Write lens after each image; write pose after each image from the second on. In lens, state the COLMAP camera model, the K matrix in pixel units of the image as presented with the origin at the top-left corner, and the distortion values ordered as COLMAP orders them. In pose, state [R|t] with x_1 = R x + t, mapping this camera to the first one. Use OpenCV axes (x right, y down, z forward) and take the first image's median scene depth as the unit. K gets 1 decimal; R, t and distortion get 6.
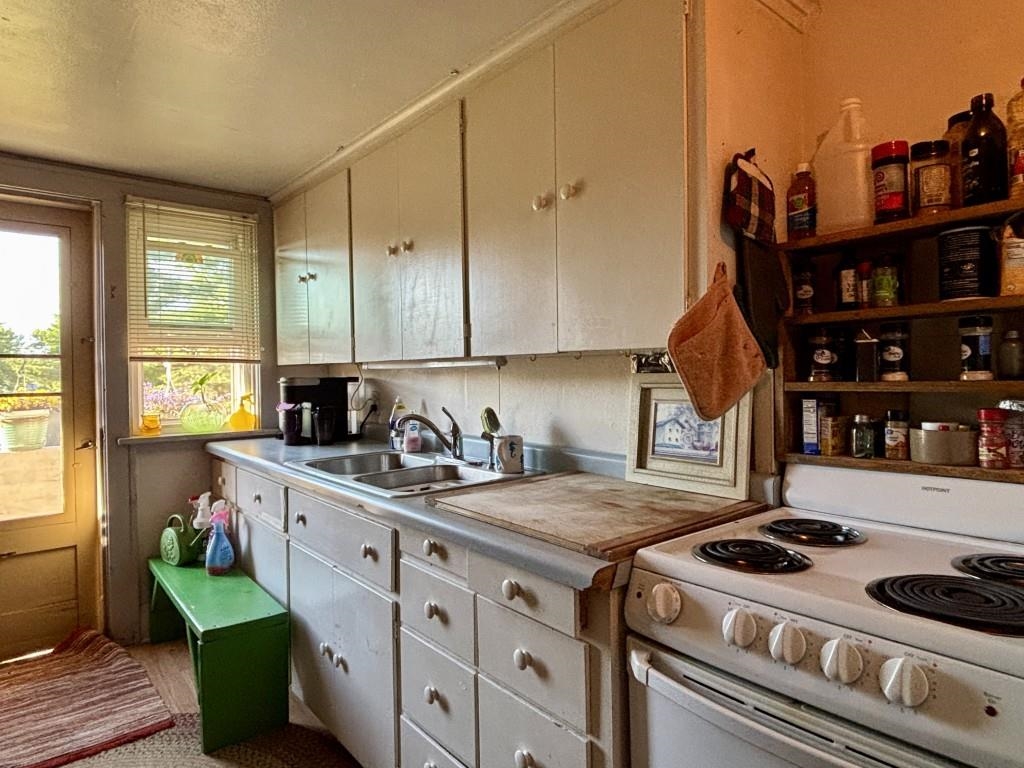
lens RADIAL K [[613.1, 0, 506.9], [0, 613.1, 377.3], [0, 0, 1]] dist [0.011311, -0.010985]
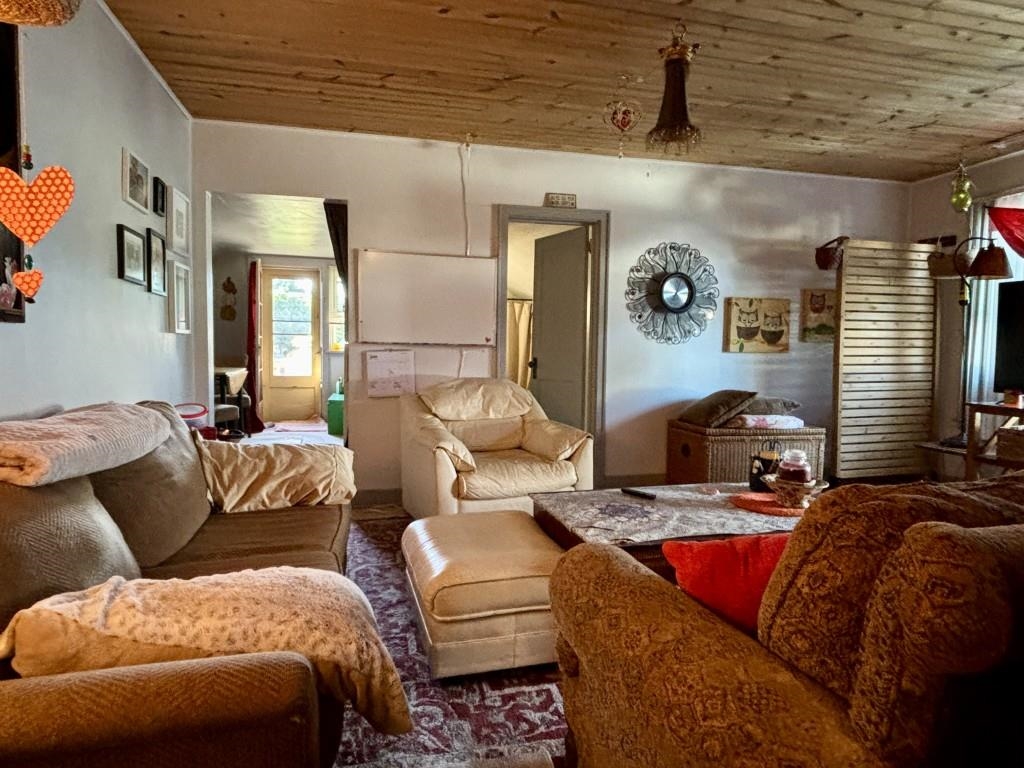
lens RADIAL K [[613.1, 0, 513.3], [0, 613.1, 380.4], [0, 0, 1]] dist [0.011311, -0.010985]
pose [[0.902485, 0.051691, -0.427608, 1.430354], [-0.029351, 0.997846, 0.058676, 0.047941], [0.429720, -0.040403, 0.902058, -1.249753]]
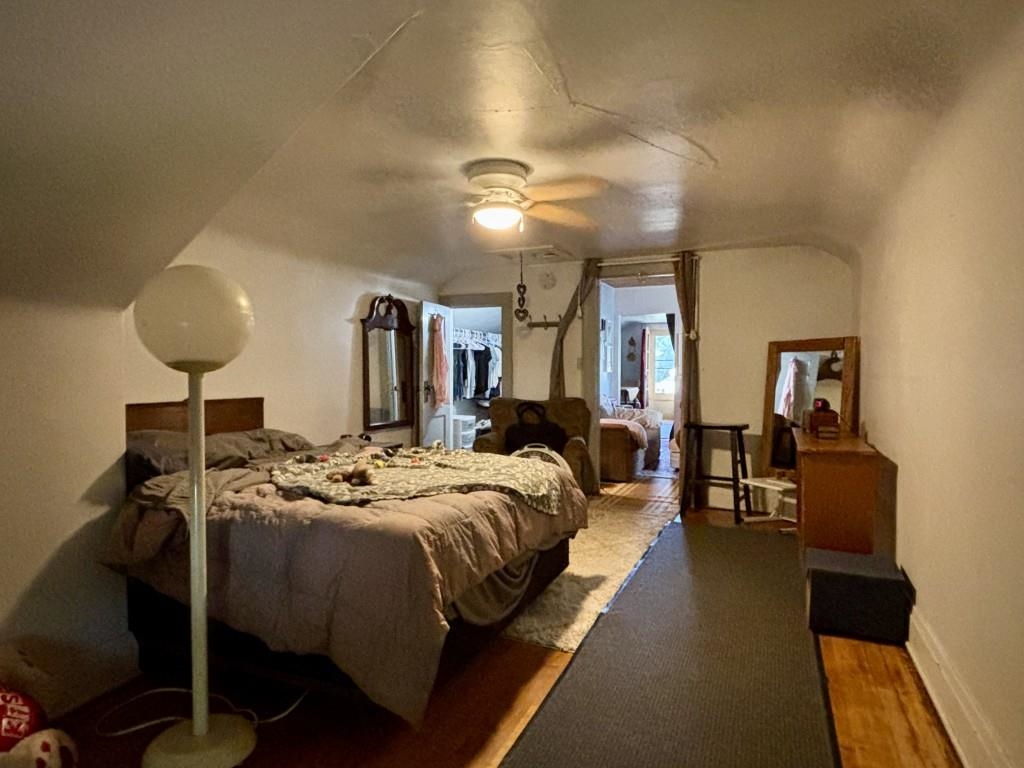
lens RADIAL K [[613.1, 0, 515.1], [0, 613.1, 384.9], [0, 0, 1]] dist [0.011311, -0.010985]
pose [[0.469110, 0.046592, -0.881910, 3.019446], [-0.014277, 0.998877, 0.045178, -0.040072], [0.883024, -0.008603, 0.469249, -2.451260]]
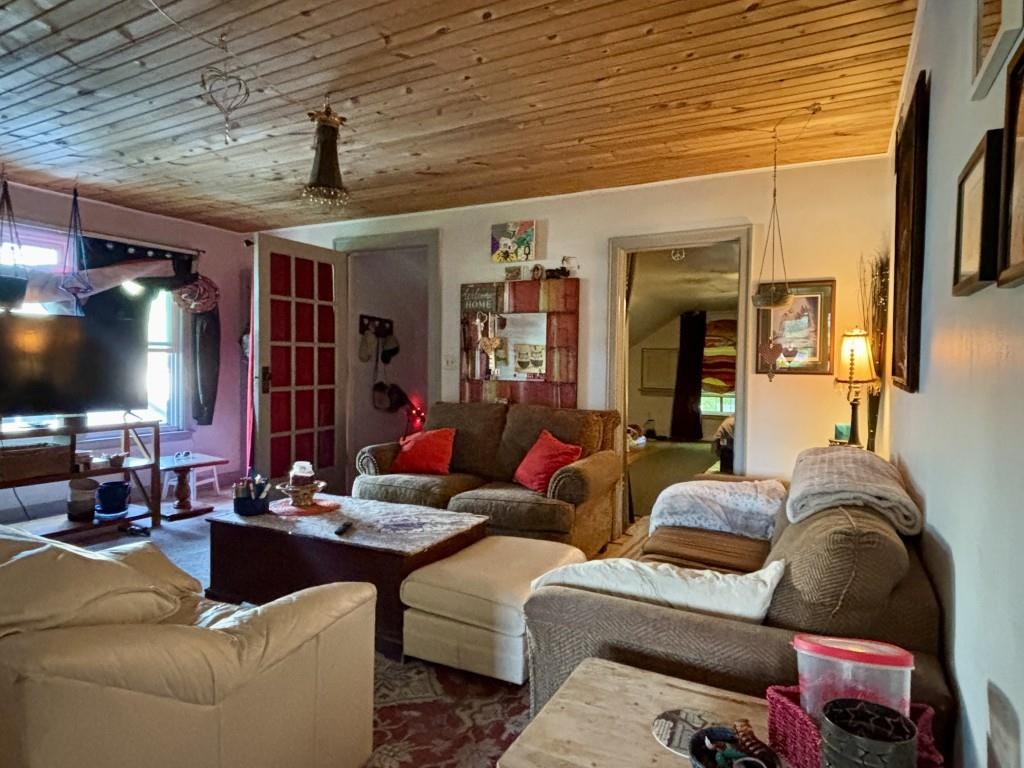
lens RADIAL K [[613.1, 0, 507.5], [0, 613.1, 382.2], [0, 0, 1]] dist [0.011311, -0.010985]
pose [[-0.373279, -0.014554, 0.927605, 0.179668], [0.004707, 0.999834, 0.017581, 0.019041], [-0.927707, 0.010929, -0.373148, -0.184978]]
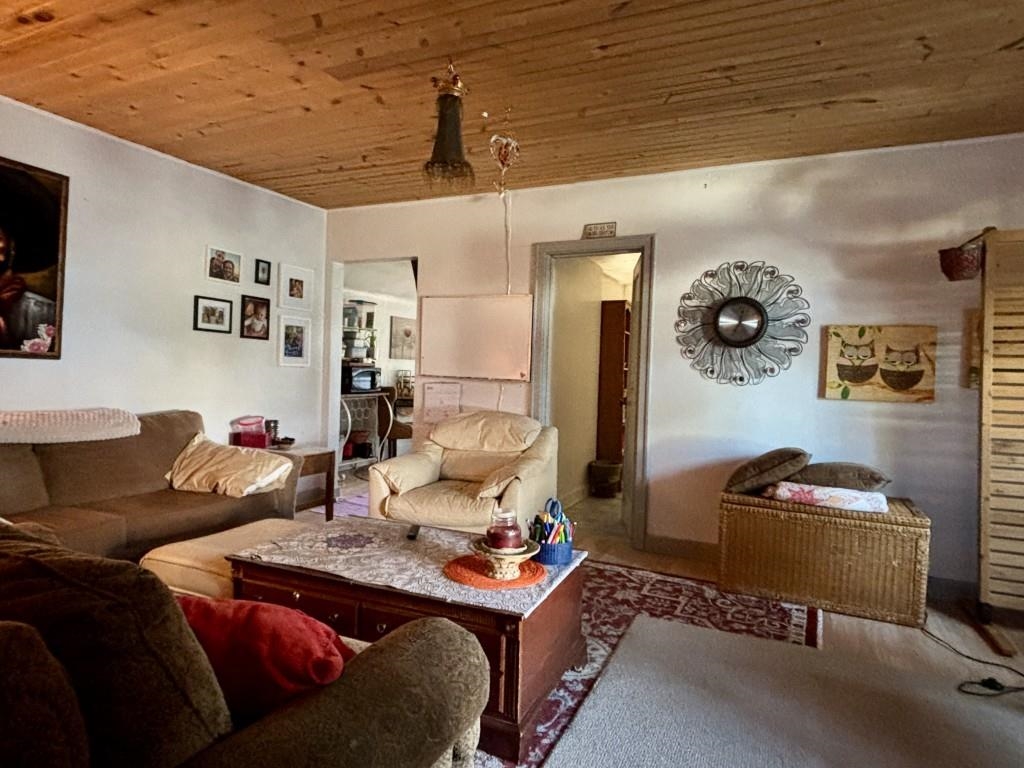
lens RADIAL K [[613.1, 0, 506.9], [0, 613.1, 375.2], [0, 0, 1]] dist [0.011311, -0.010985]
pose [[0.421133, 0.038391, -0.906186, 2.113601], [-0.045519, 0.998739, 0.021157, 0.006766], [0.905856, 0.032339, 0.422350, -0.585314]]
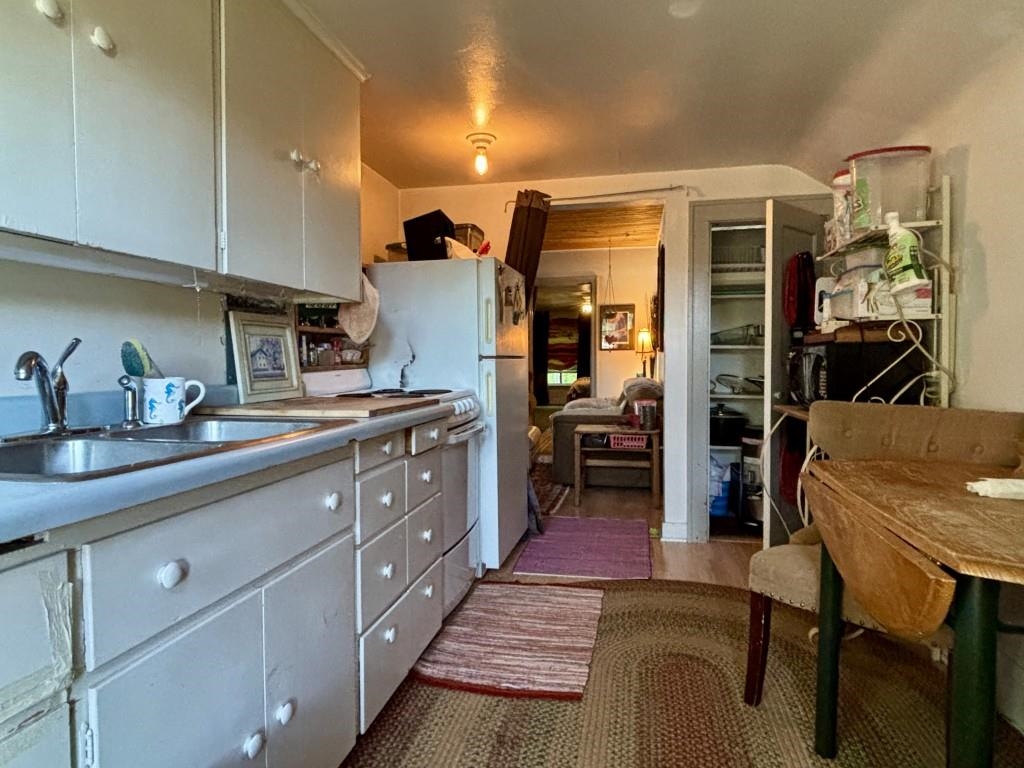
lens RADIAL K [[613.1, 0, 514.0], [0, 613.1, 381.7], [0, 0, 1]] dist [0.011311, -0.010985]
pose [[-0.633880, -0.011982, 0.773338, -0.721627], [0.023110, 0.999140, 0.034423, 0.069598], [-0.773086, 0.039692, -0.633058, 0.940779]]
